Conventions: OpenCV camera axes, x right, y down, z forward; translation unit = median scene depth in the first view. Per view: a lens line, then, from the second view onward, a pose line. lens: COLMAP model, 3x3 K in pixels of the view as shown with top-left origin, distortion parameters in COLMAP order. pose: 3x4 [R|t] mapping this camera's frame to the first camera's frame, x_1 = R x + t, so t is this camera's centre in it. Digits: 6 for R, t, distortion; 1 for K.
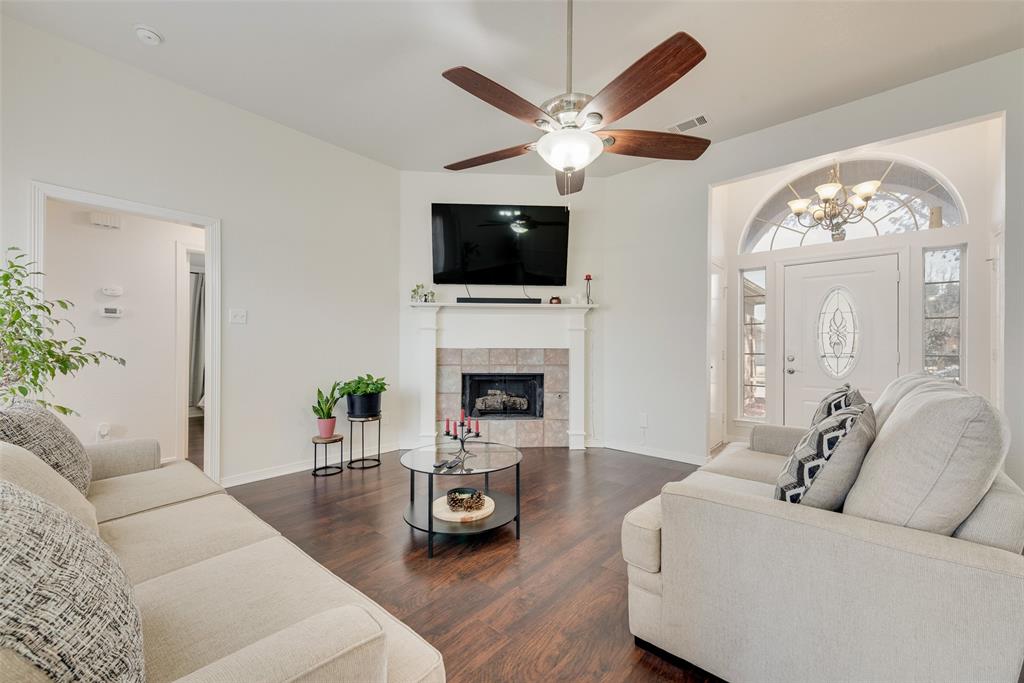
lens RADIAL K [[405.8, 0, 510.8], [0, 405.8, 348.1], [0, 0, 1]] dist [0.006213, -0.000261]
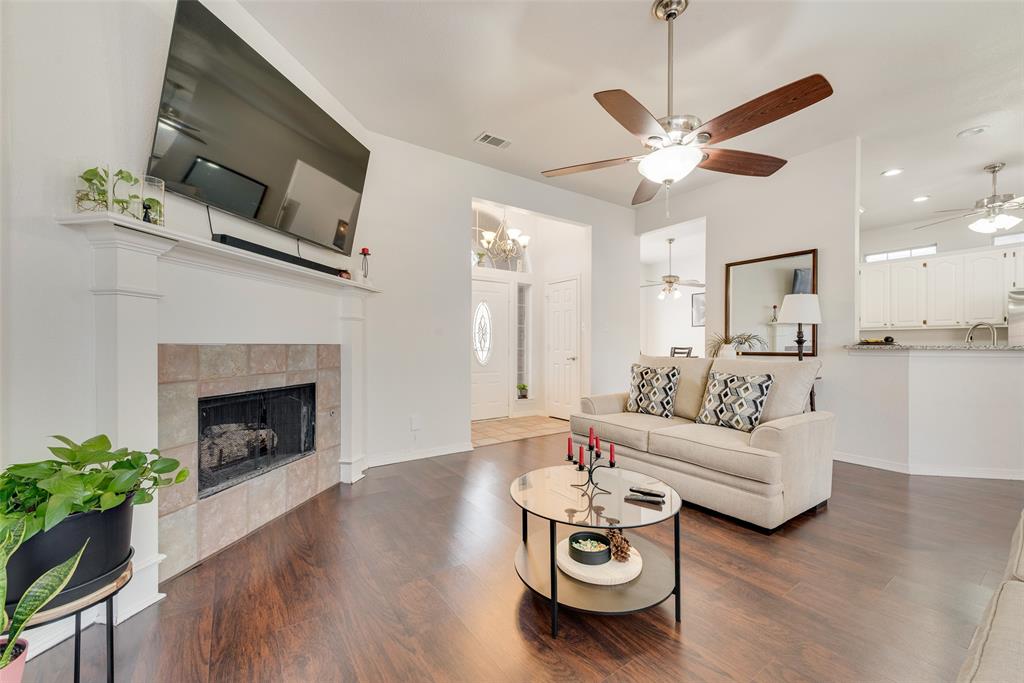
lens RADIAL K [[397.9, 0, 517.2], [0, 397.9, 354.0], [0, 0, 1]] dist [0.041418, 0.000003]
pose [[0.229731, -0.025418, 0.972922, -0.484572], [-0.000437, 0.999656, 0.026220, -0.000672], [-0.973254, -0.006449, 0.229640, 0.543913]]
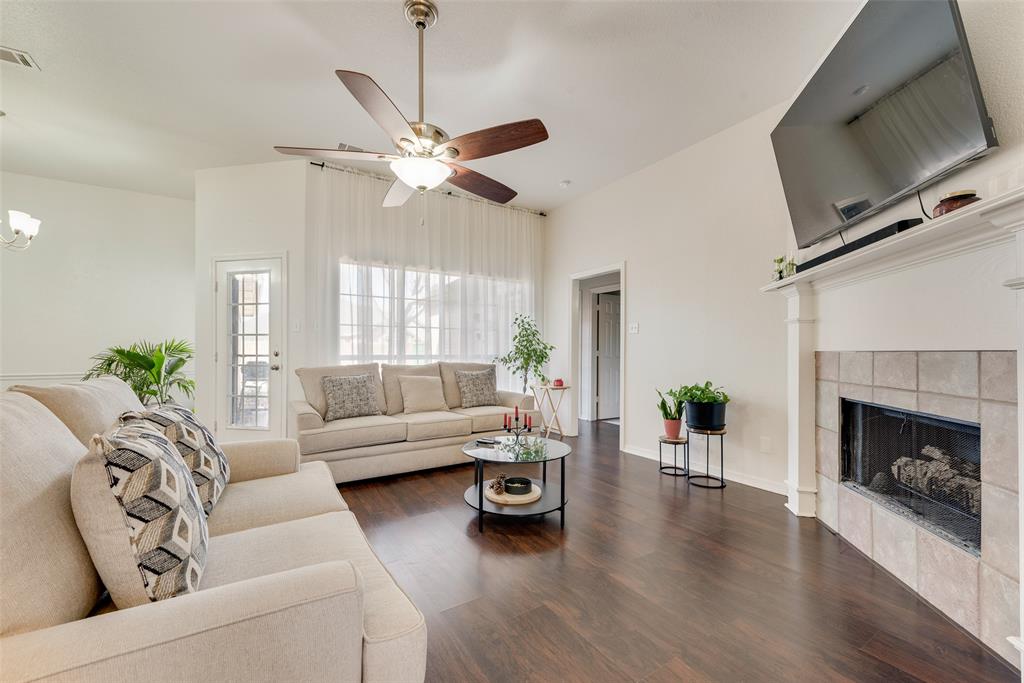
lens RADIAL K [[405.8, 0, 510.8], [0, 405.8, 348.1], [0, 0, 1]] dist [0.006213, -0.000261]
pose [[-0.285715, -0.011342, -0.958247, 0.533827], [-0.003208, 0.999936, -0.010879, 0.003225], [0.958309, -0.000034, -0.285733, 0.731971]]
